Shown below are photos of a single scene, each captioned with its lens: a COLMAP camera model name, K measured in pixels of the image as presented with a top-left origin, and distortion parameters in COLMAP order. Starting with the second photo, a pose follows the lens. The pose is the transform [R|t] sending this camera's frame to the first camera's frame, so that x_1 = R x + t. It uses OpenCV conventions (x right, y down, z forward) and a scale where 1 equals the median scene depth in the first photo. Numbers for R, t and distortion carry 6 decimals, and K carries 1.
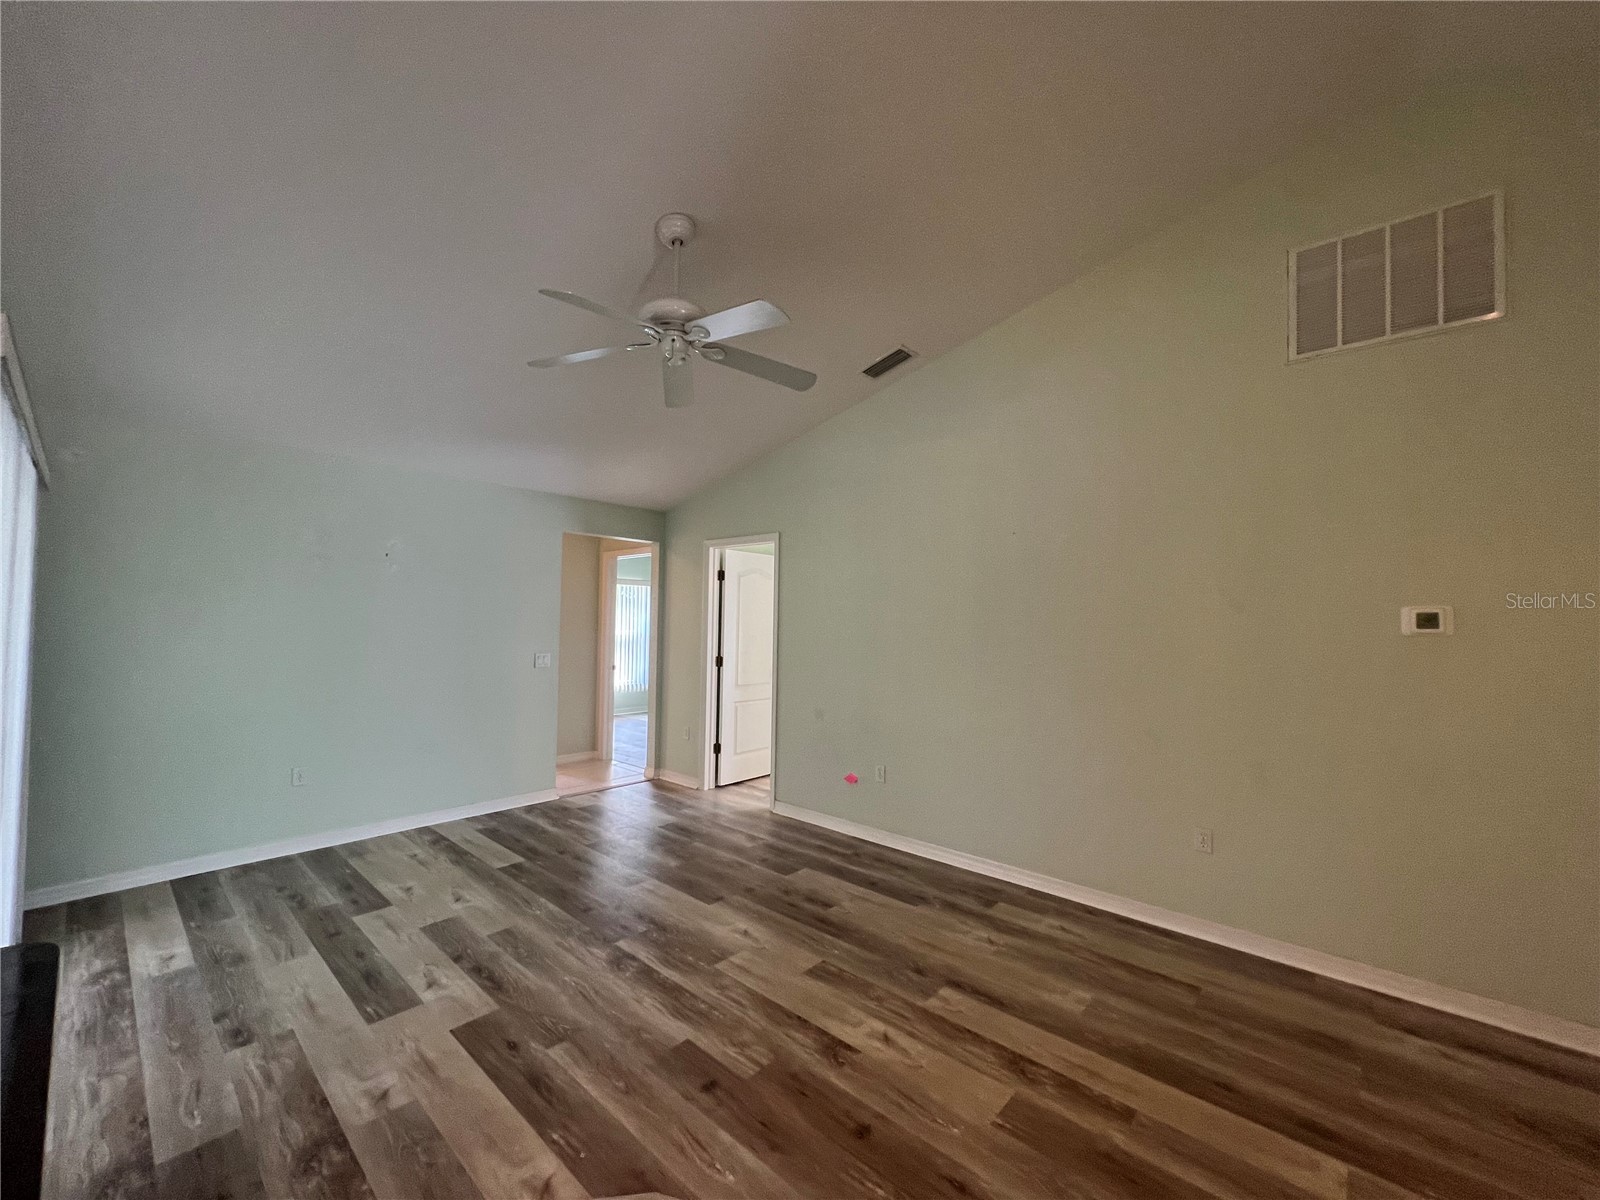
lens RADIAL K [[639.5, 0, 801.4], [0, 639.5, 612.9], [0, 0, 1]] dist [-0.002586, 0.000129]
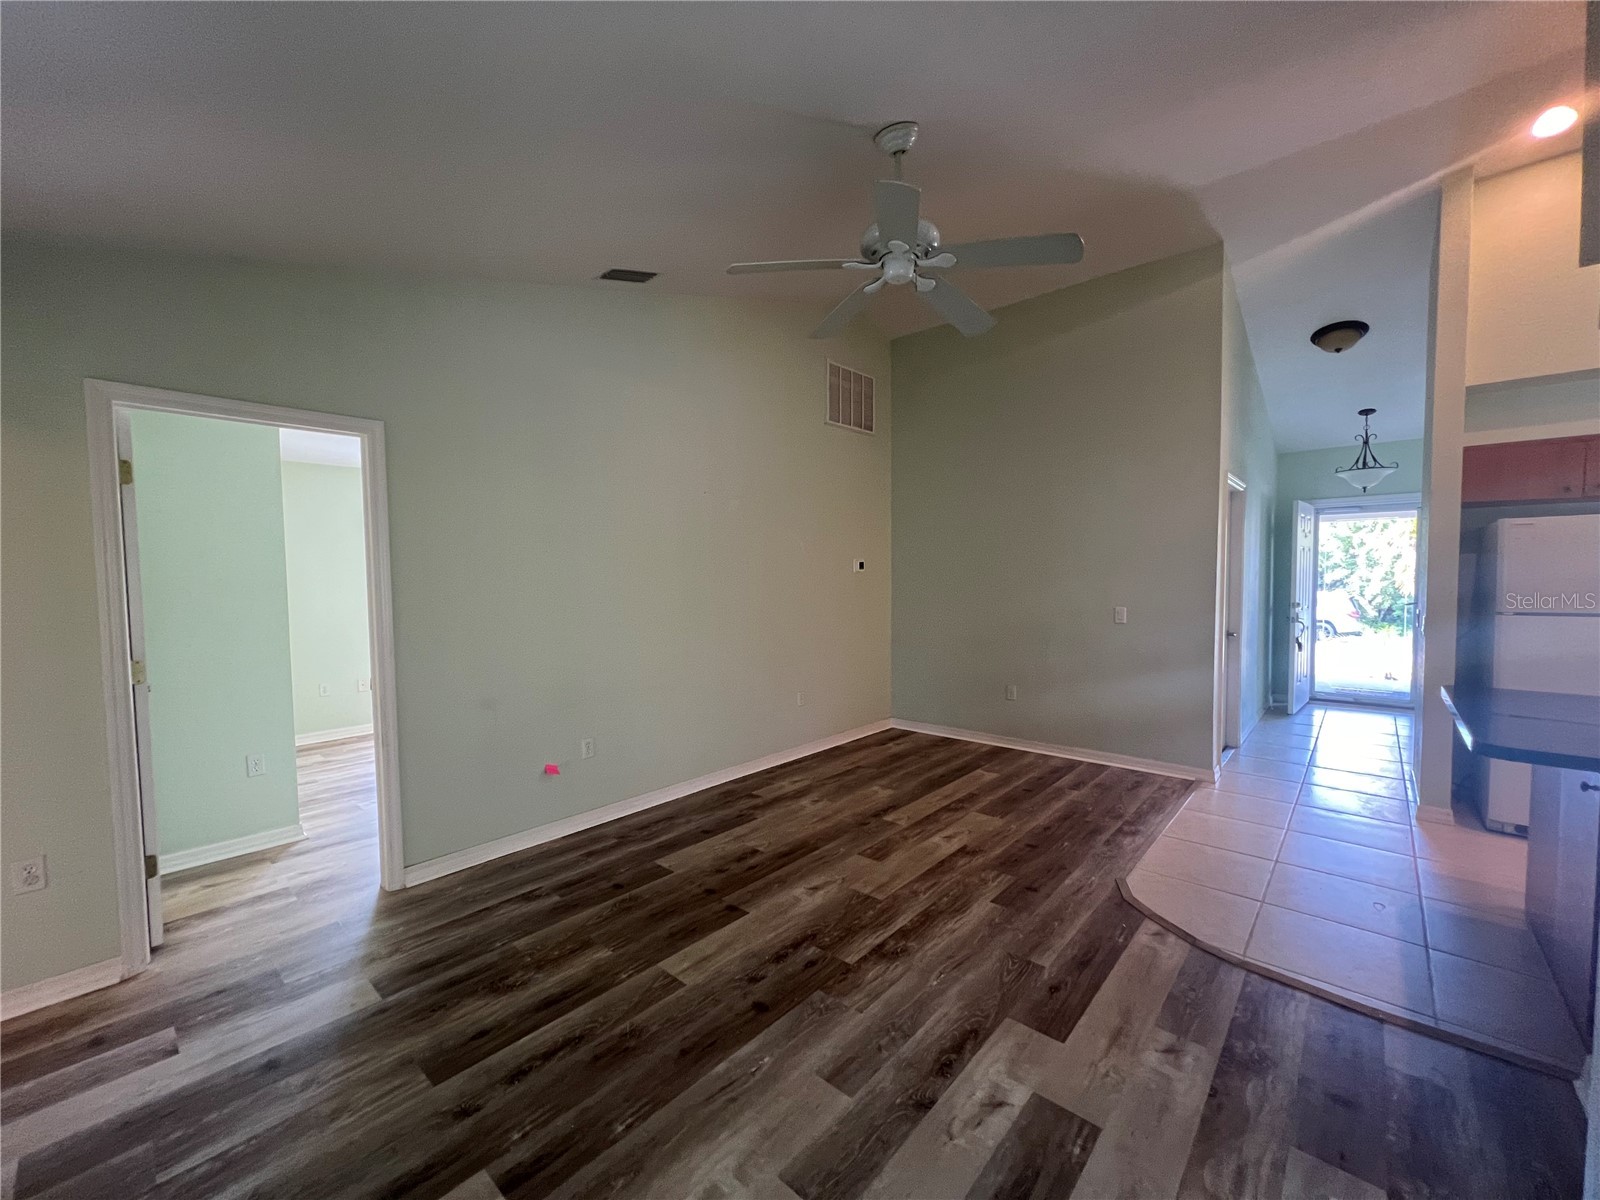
lens RADIAL K [[641.6, 0, 797.7], [0, 641.6, 608.4], [0, 0, 1]] dist [-0.004042, 0.000904]
pose [[0.002544, -0.073130, 0.997319, -1.218188], [-0.003843, 0.997314, 0.073140, -0.001040], [-0.999989, -0.004018, 0.002256, 1.202645]]
